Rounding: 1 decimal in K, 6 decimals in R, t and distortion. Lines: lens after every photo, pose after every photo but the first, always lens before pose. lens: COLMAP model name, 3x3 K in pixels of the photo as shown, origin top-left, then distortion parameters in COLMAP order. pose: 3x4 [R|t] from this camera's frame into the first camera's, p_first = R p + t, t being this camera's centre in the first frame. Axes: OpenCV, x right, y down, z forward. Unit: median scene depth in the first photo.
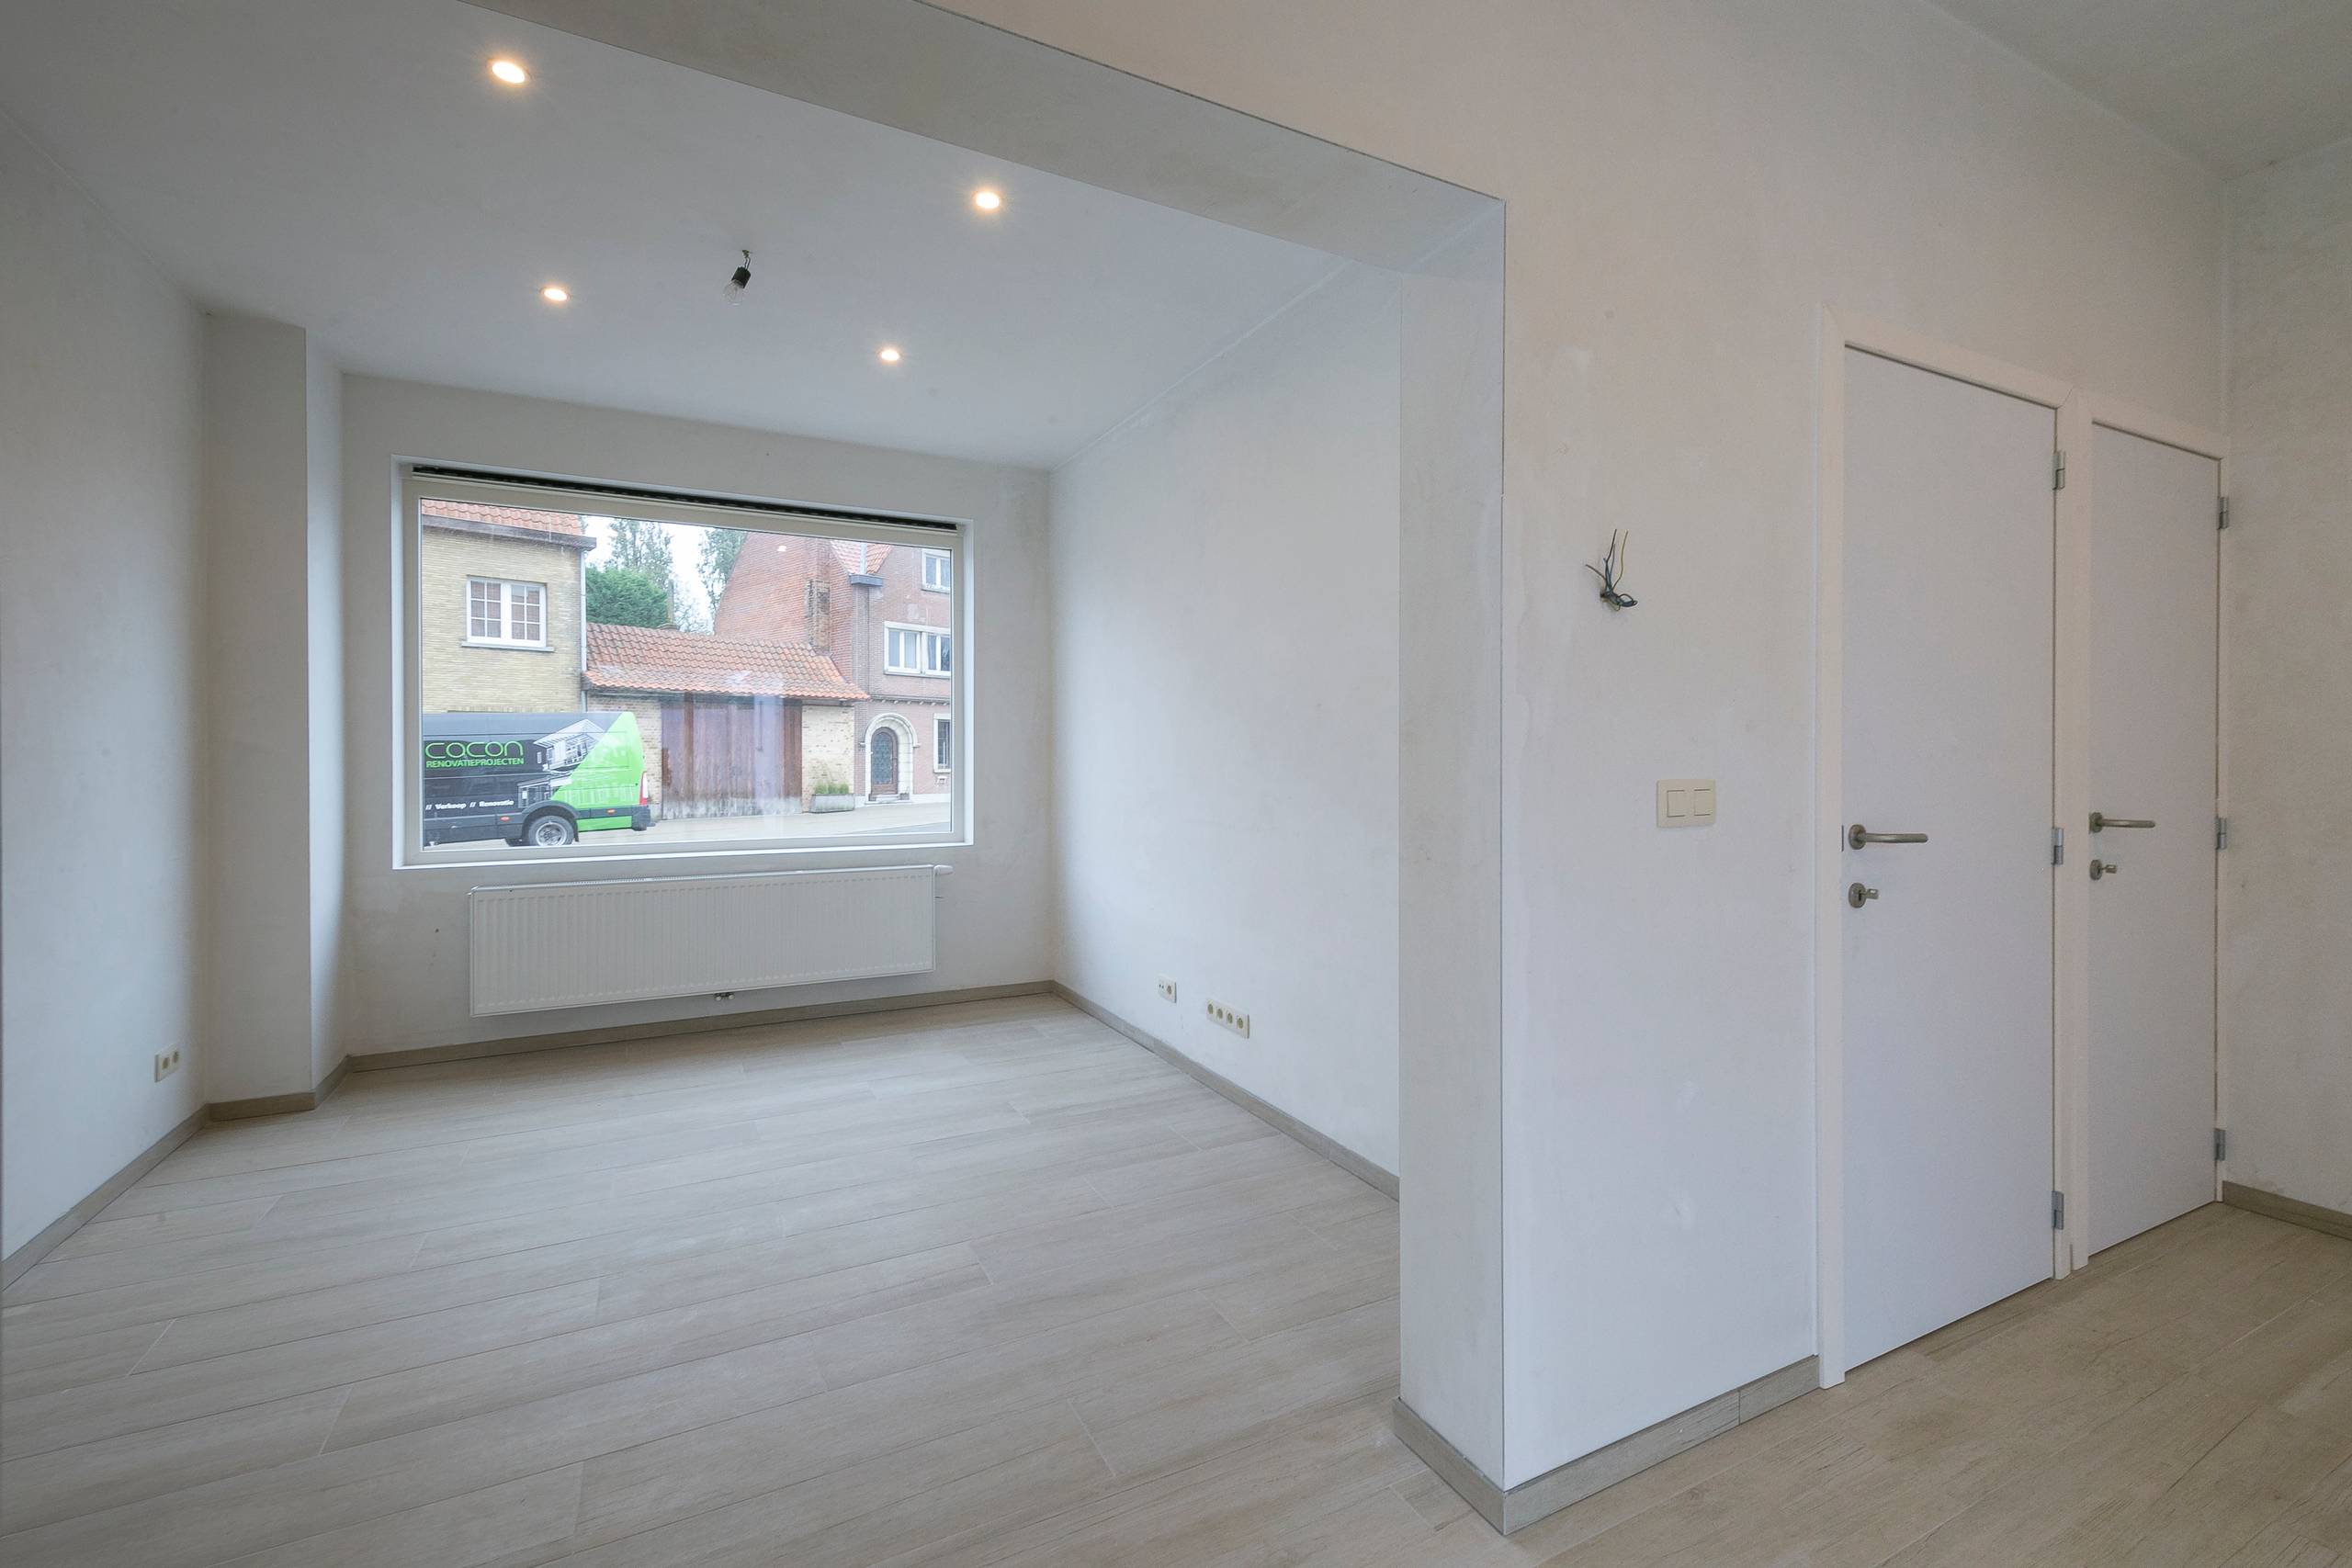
lens RADIAL K [[1000.4, 0, 1180.2], [0, 1000.4, 765.3], [0, 0, 1]] dist [0.019650, -0.002656]
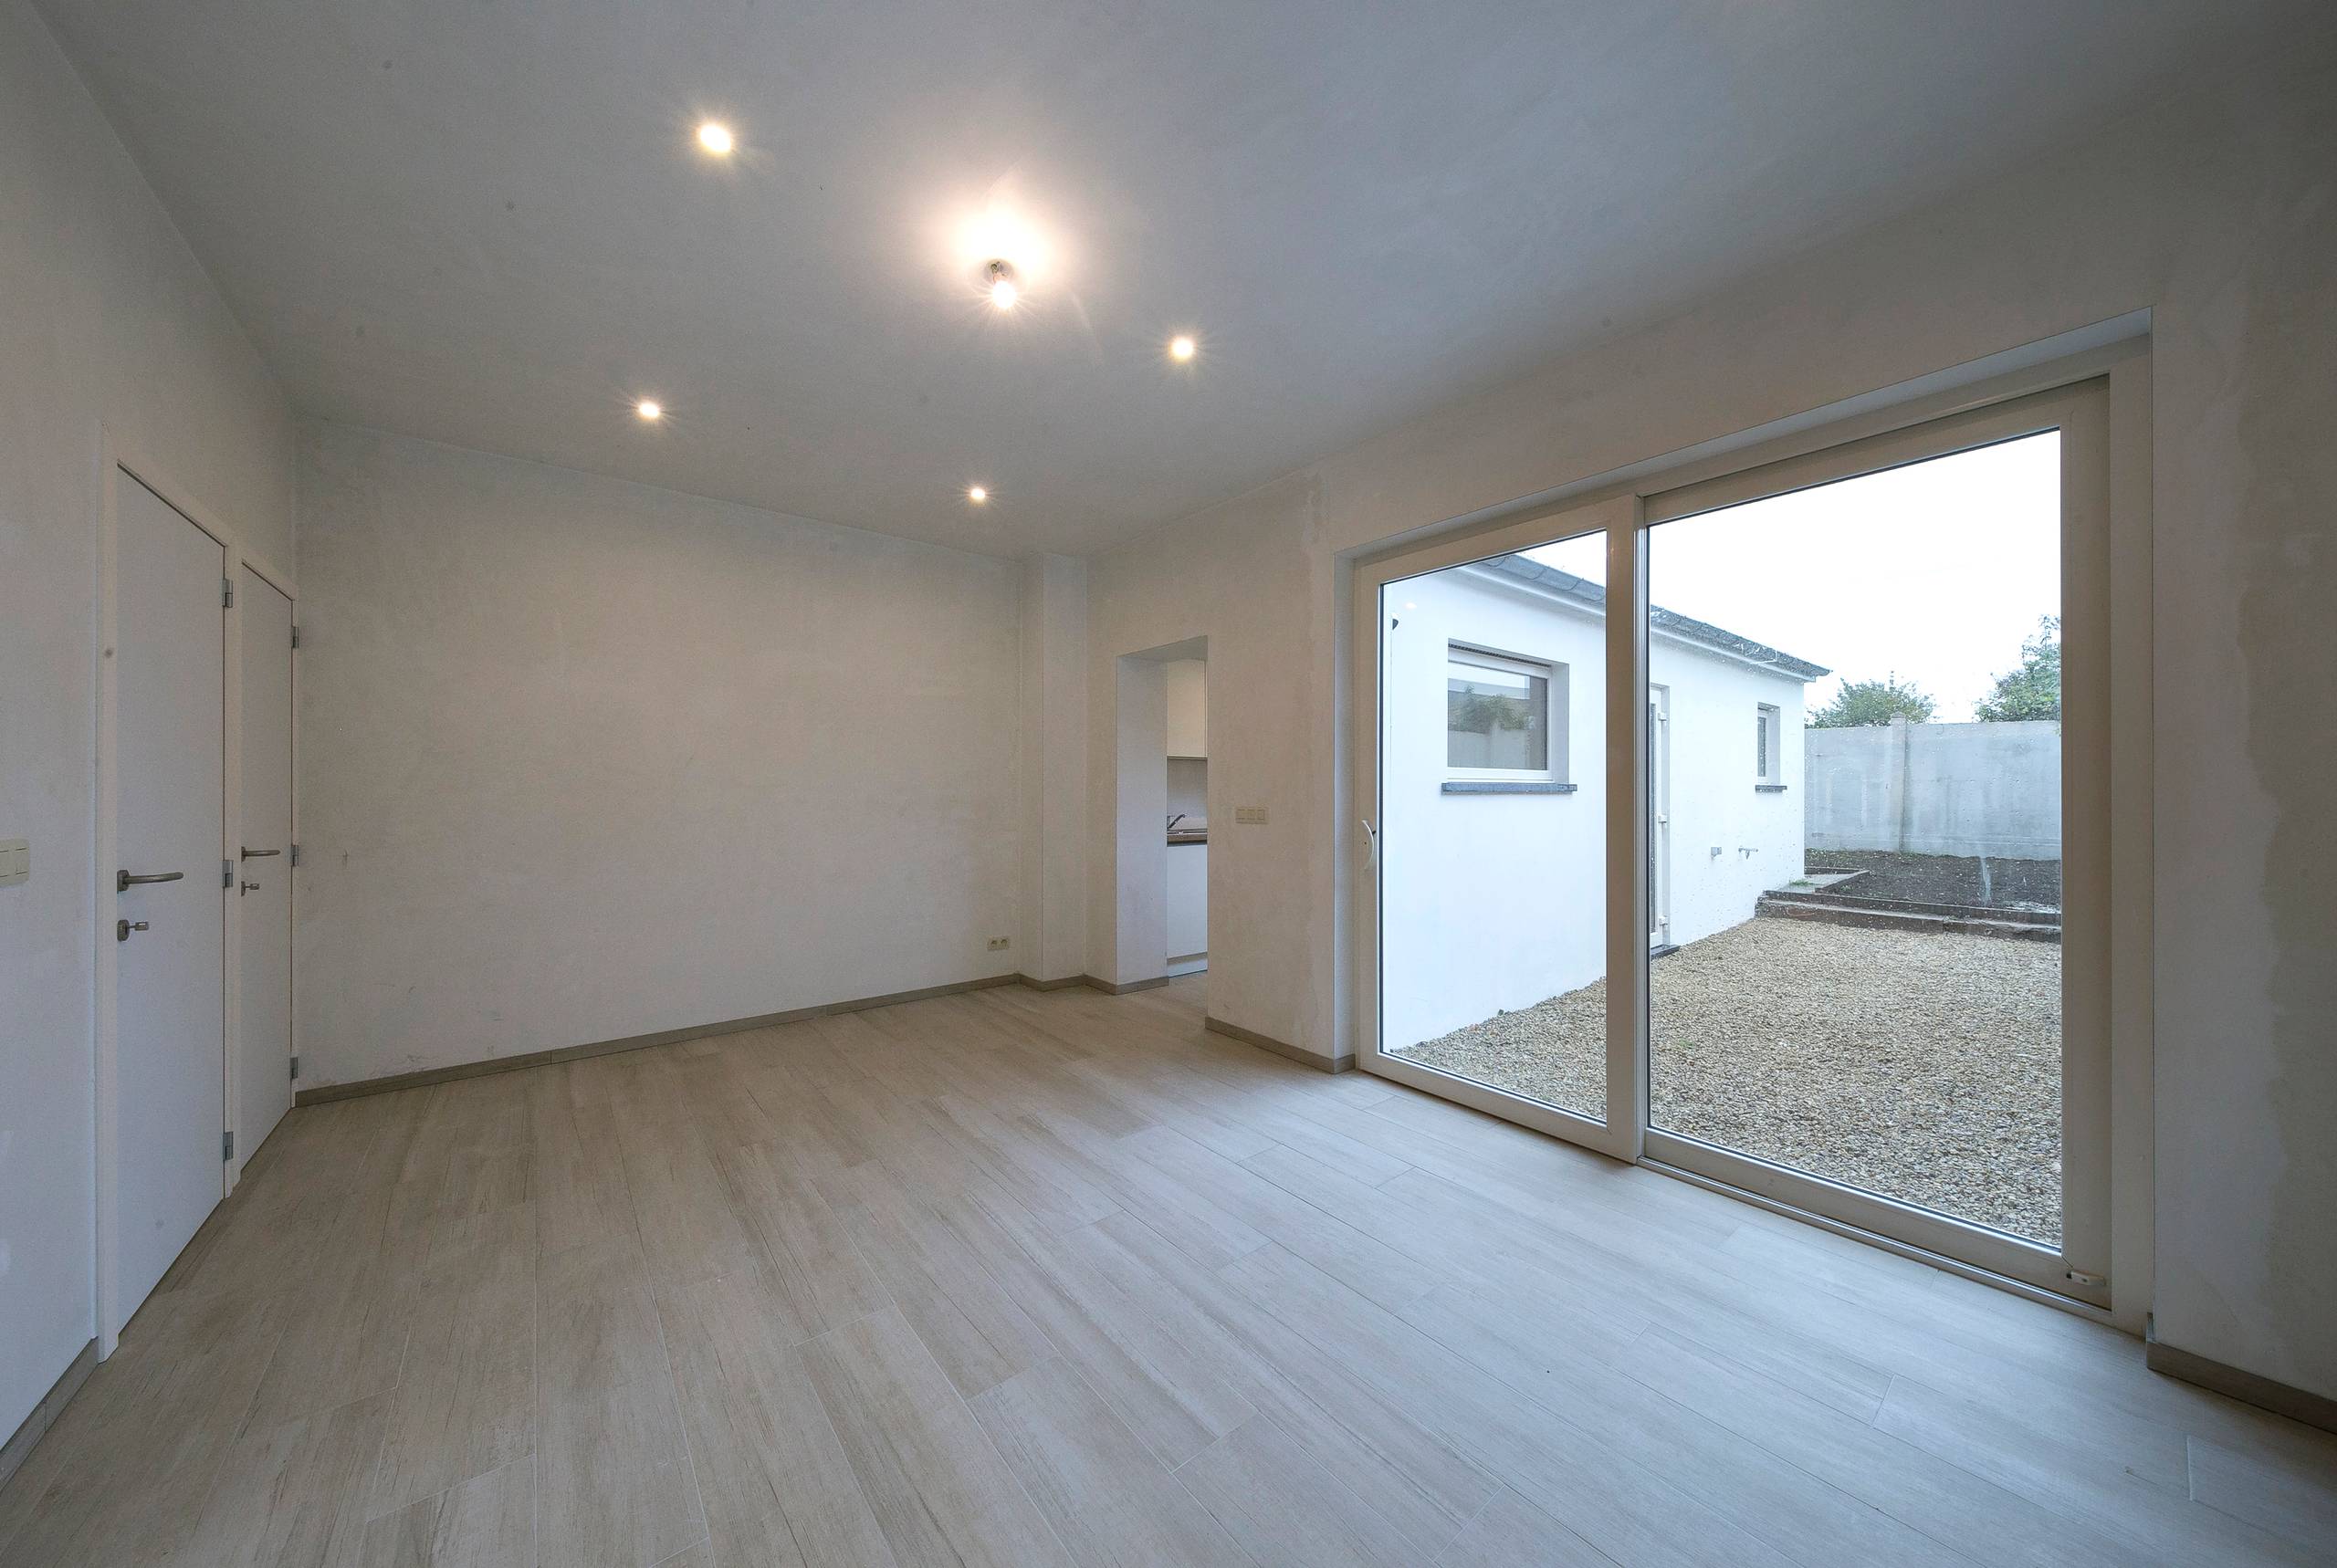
lens RADIAL K [[786.1, 0, 1176.3], [0, 786.1, 790.6], [0, 0, 1]] dist [0.005015, -0.000585]
pose [[-0.204830, -0.000636, 0.978797, -0.255167], [0.009539, 0.999951, 0.002646, -0.012571], [-0.978751, 0.009879, -0.204814, -0.007290]]
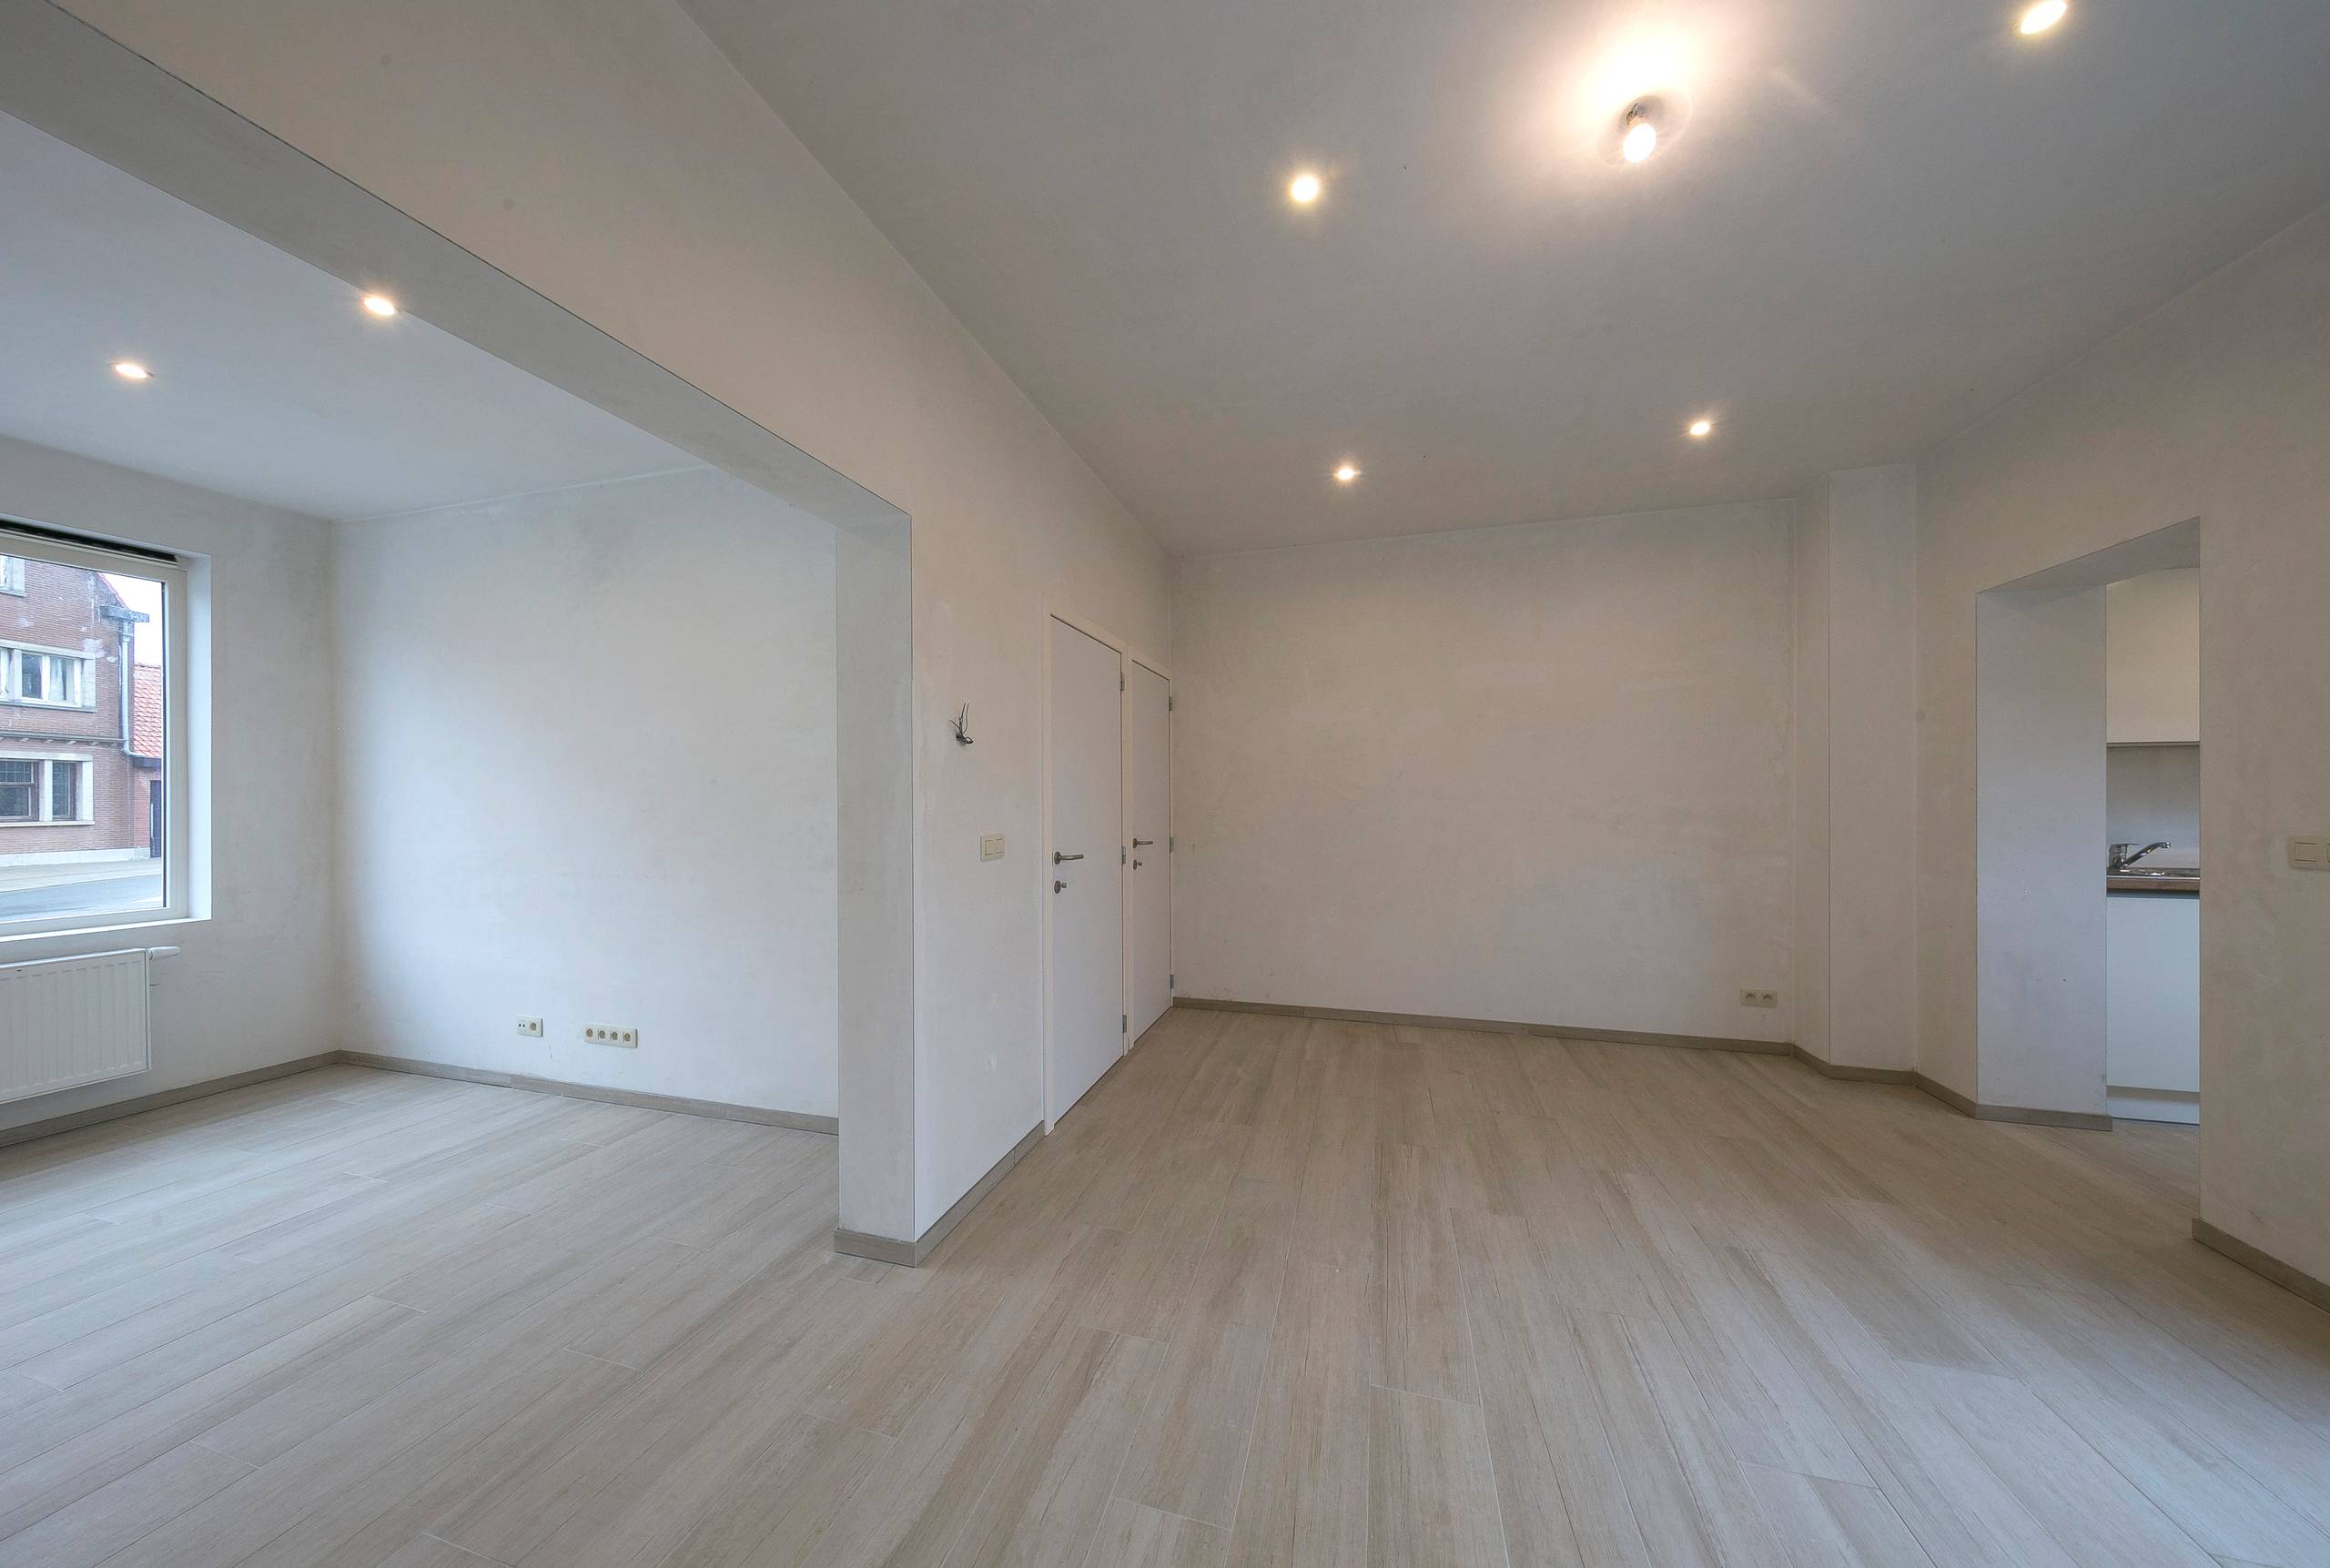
lens RADIAL K [[743.9, 0, 1164.9], [0, 743.9, 798.4], [0, 0, 1]] dist [0.001138, -0.001349]
pose [[0.689313, -0.005743, 0.724441, -0.134915], [0.011921, 0.999923, -0.003416, -0.020973], [-0.724366, 0.010991, 0.689328, -0.094870]]
